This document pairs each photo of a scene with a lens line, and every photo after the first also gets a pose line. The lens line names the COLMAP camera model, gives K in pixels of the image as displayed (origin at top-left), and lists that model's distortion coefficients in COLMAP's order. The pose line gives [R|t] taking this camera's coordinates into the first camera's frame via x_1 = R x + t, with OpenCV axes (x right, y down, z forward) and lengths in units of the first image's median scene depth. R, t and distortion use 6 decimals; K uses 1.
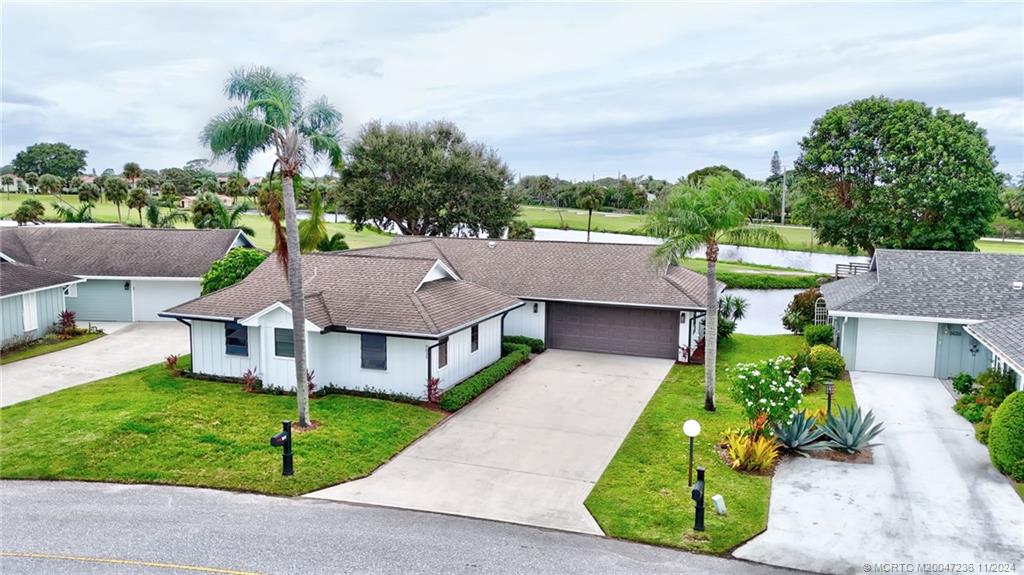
lens RADIAL K [[759.4, 0, 512.0], [0, 759.4, 287.5], [0, 0, 1]] dist [0.091307, -0.104032]
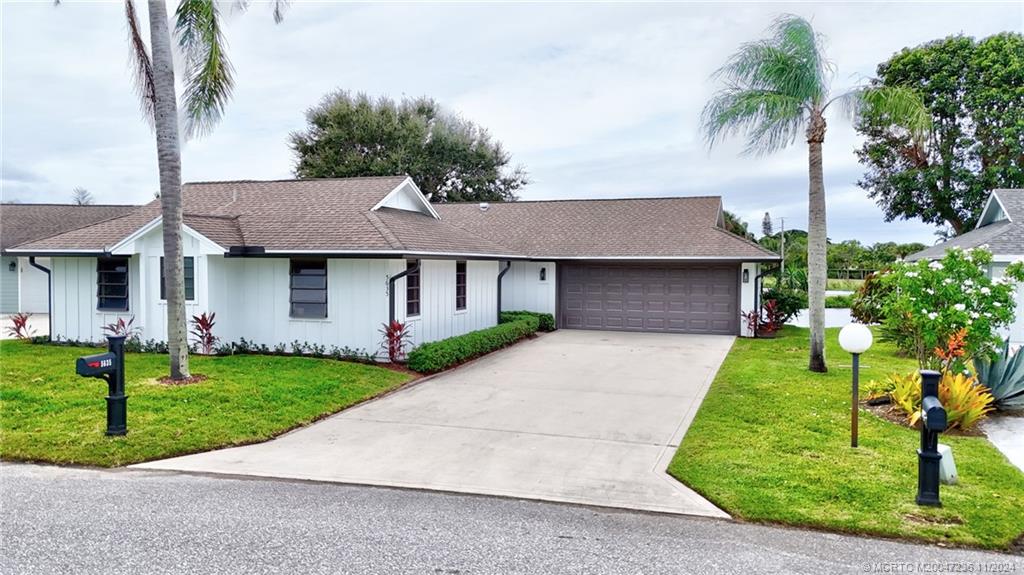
lens RADIAL K [[759.7, 0, 512.0], [0, 759.7, 287.5], [0, 0, 1]] dist [0.079658, -0.072548]
pose [[0.999881, -0.005124, 0.014558, -0.014232], [0.006482, 0.995473, -0.094828, 0.153431], [-0.014006, 0.094911, 0.995387, 0.349946]]
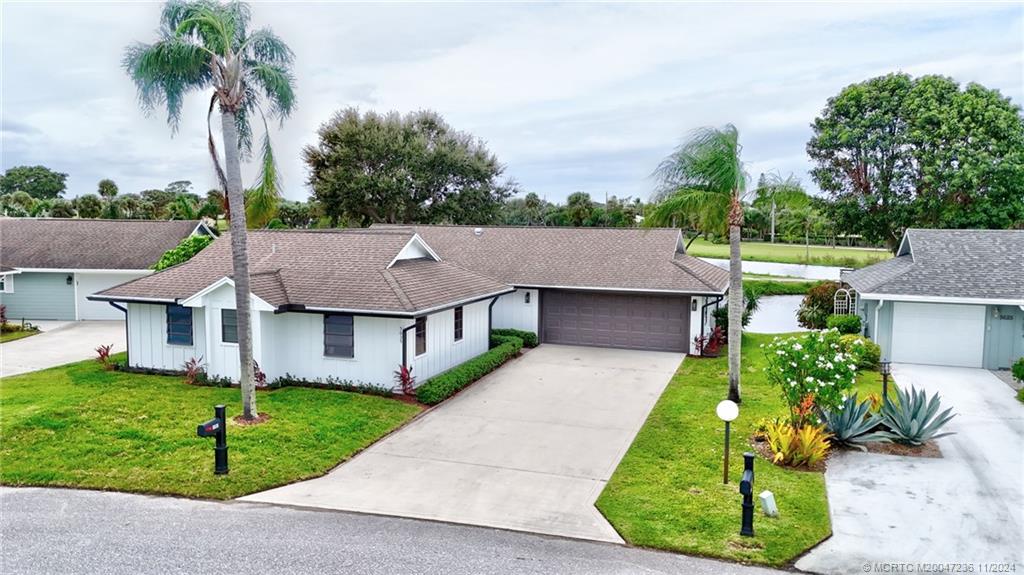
lens RADIAL K [[759.7, 0, 512.0], [0, 759.7, 287.5], [0, 0, 1]] dist [0.079658, -0.072548]
pose [[0.999851, -0.003714, 0.016832, -0.002825], [0.004296, 0.999388, -0.034717, 0.063509], [-0.016693, 0.034784, 0.999255, 0.153167]]
